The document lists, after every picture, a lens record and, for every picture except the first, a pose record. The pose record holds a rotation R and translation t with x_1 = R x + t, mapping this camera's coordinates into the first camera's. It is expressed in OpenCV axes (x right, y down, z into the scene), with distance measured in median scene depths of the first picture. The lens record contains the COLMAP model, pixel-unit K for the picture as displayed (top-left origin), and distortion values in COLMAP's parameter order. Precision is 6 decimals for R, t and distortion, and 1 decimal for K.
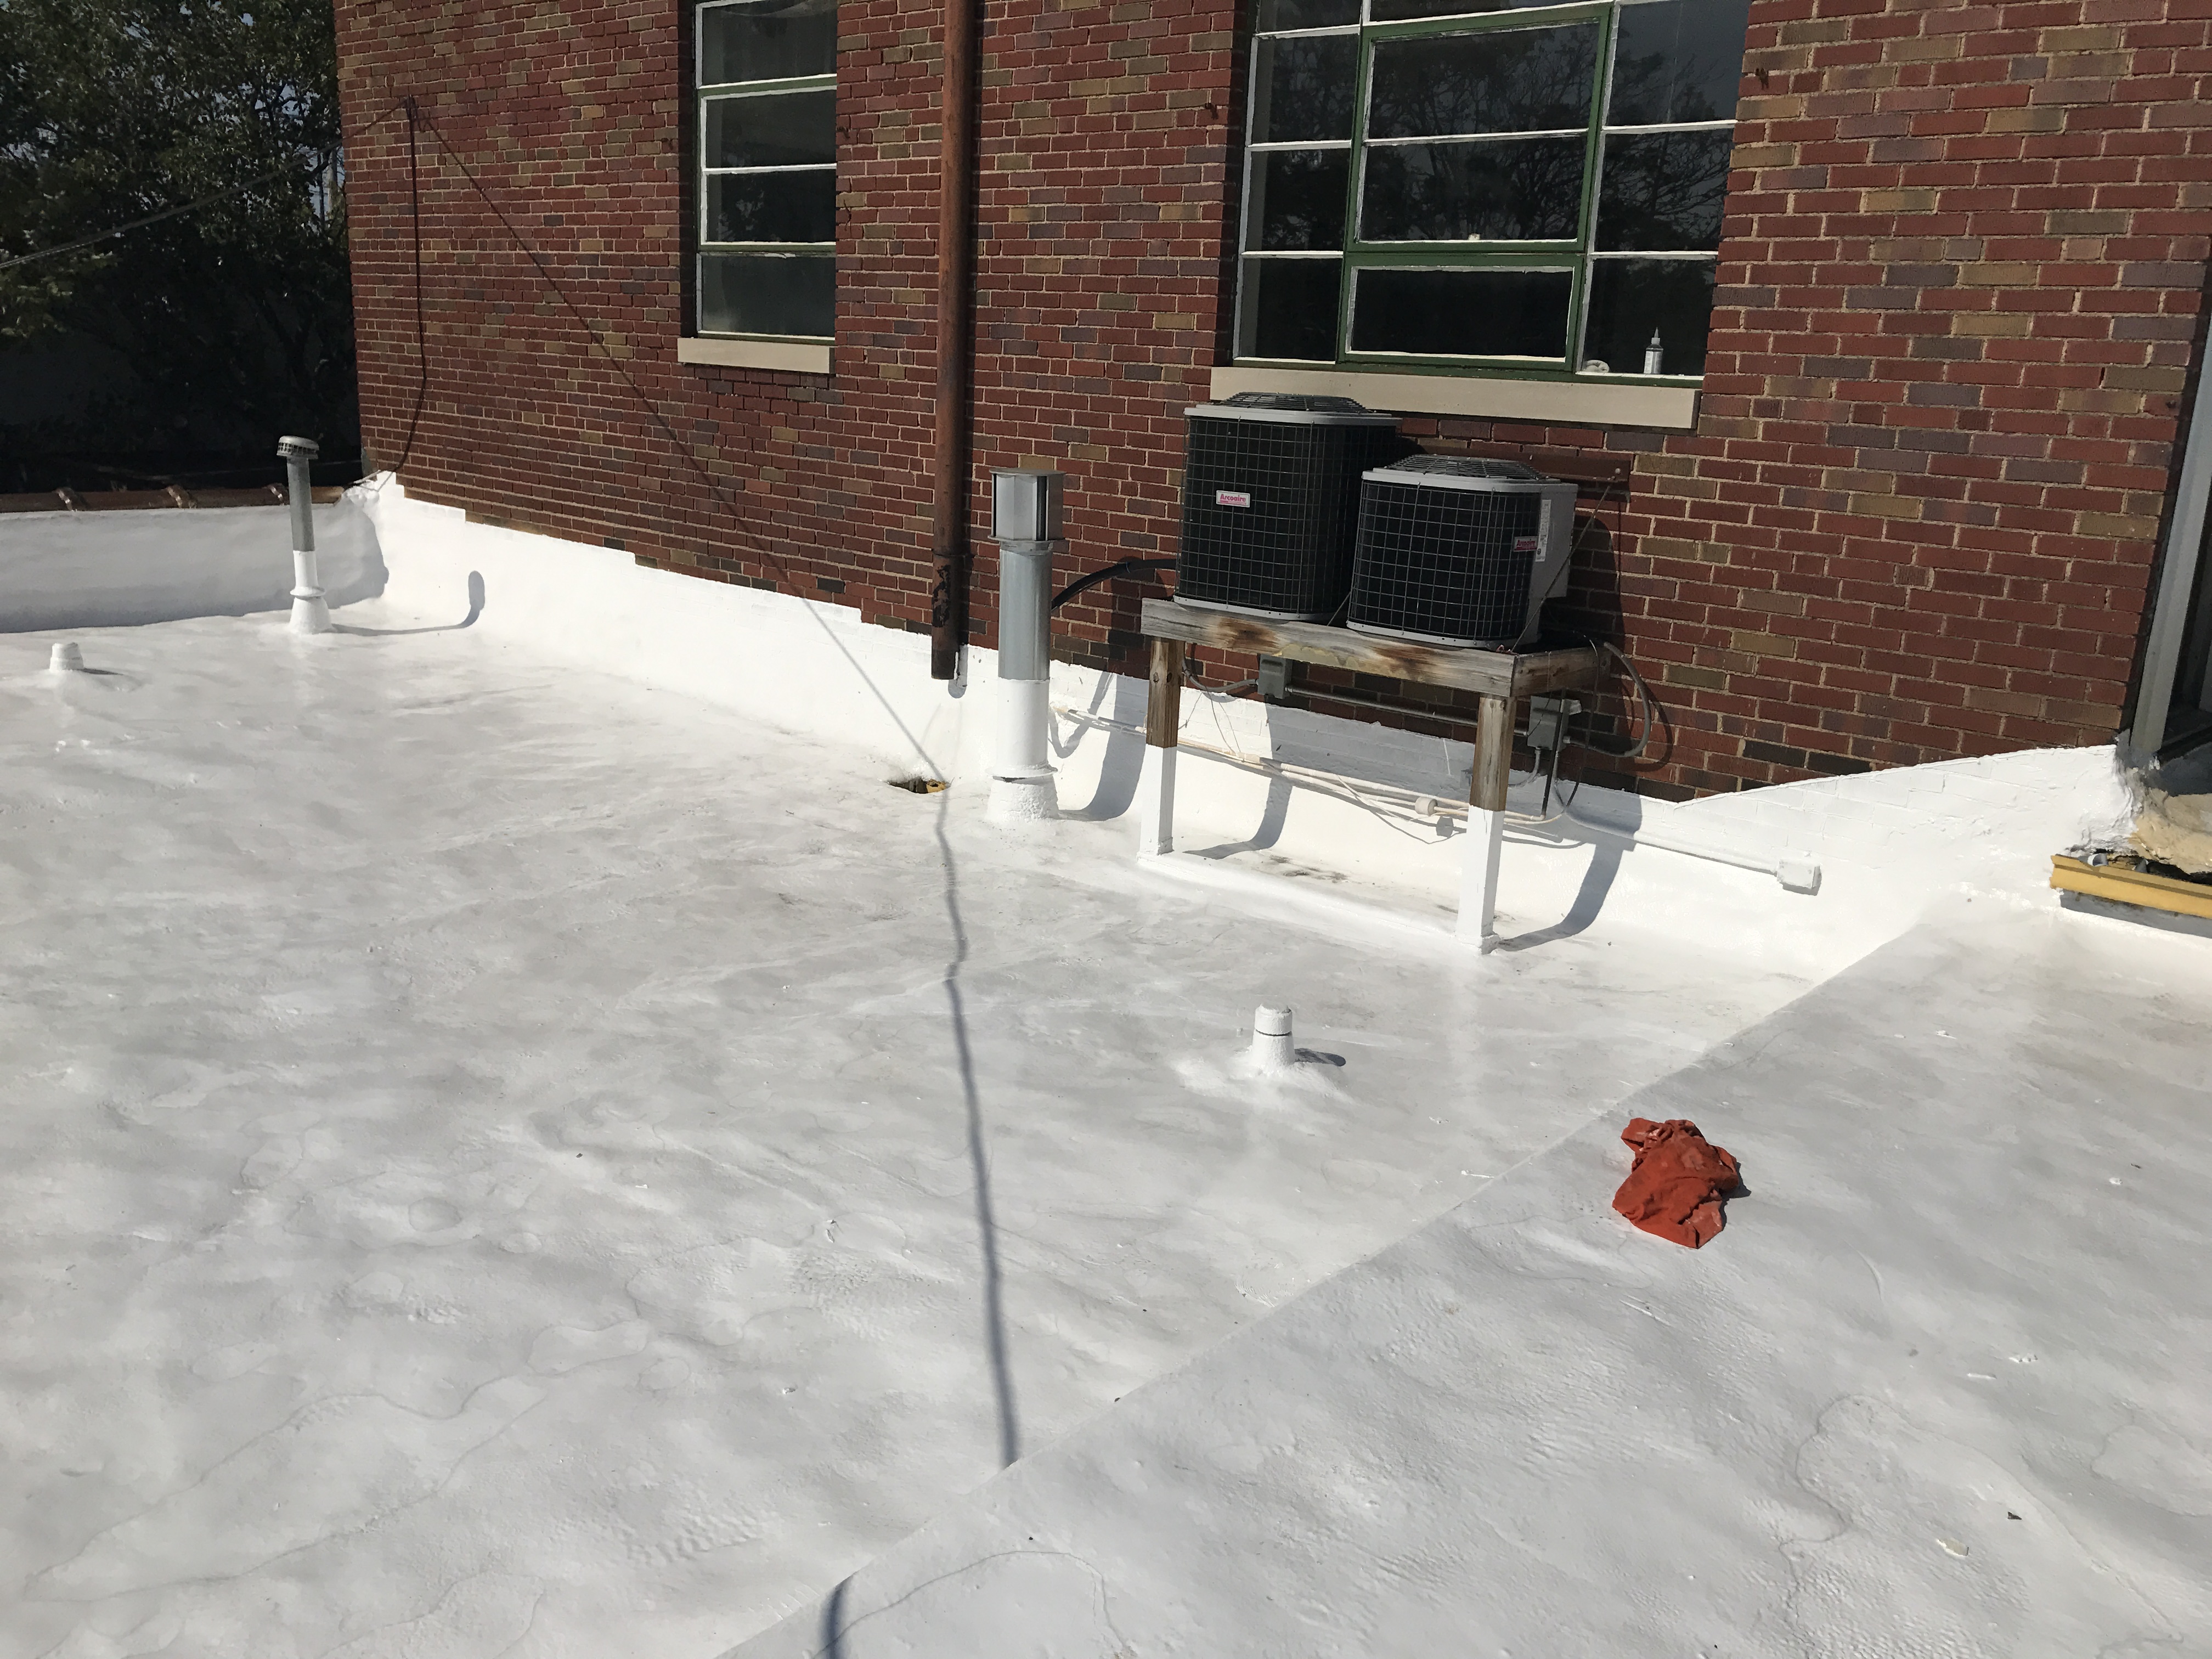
lens RADIAL K [[1819.4, 0, 1107.4], [0, 1819.4, 820.7], [0, 0, 1]] dist [0.010122, -0.005687]
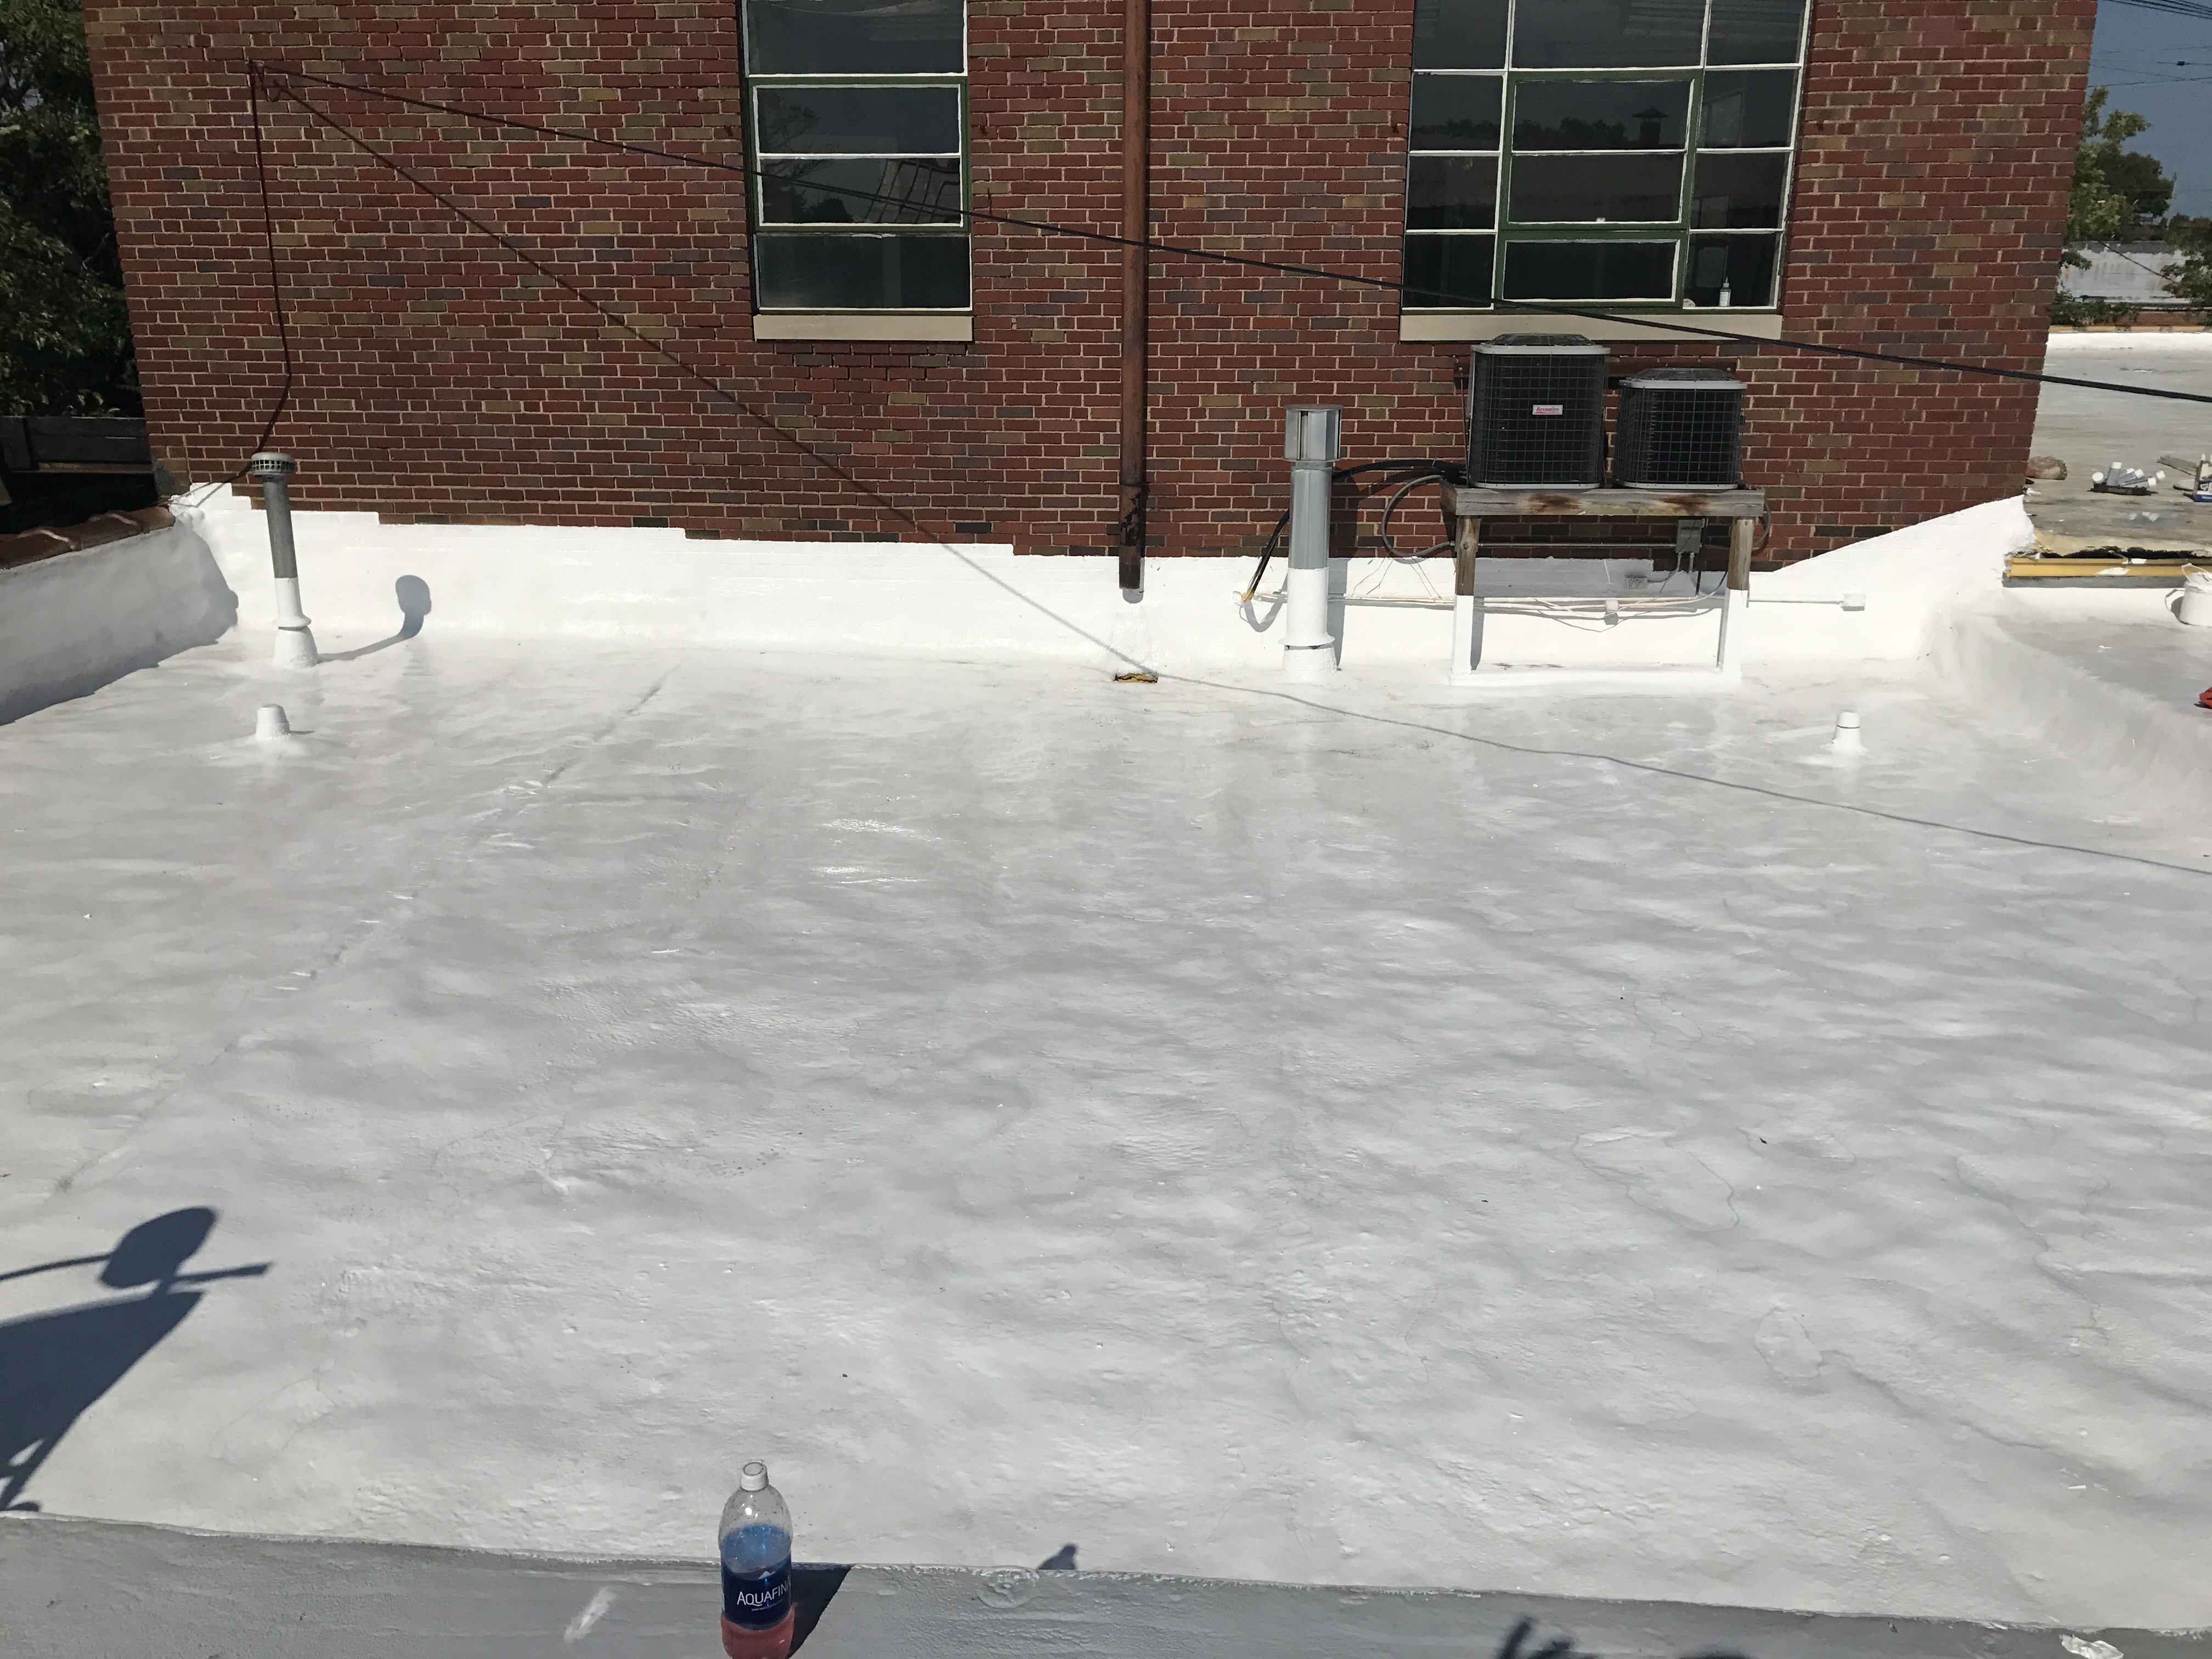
lens RADIAL K [[1818.5, 0, 1104.1], [0, 1818.5, 812.0], [0, 0, 1]] dist [0.005721, 0.013749]
pose [[0.781623, -0.223594, 0.582299, -1.122310], [0.191372, 0.974482, 0.117307, -0.104167], [-0.593669, 0.019746, 0.804467, 0.056140]]
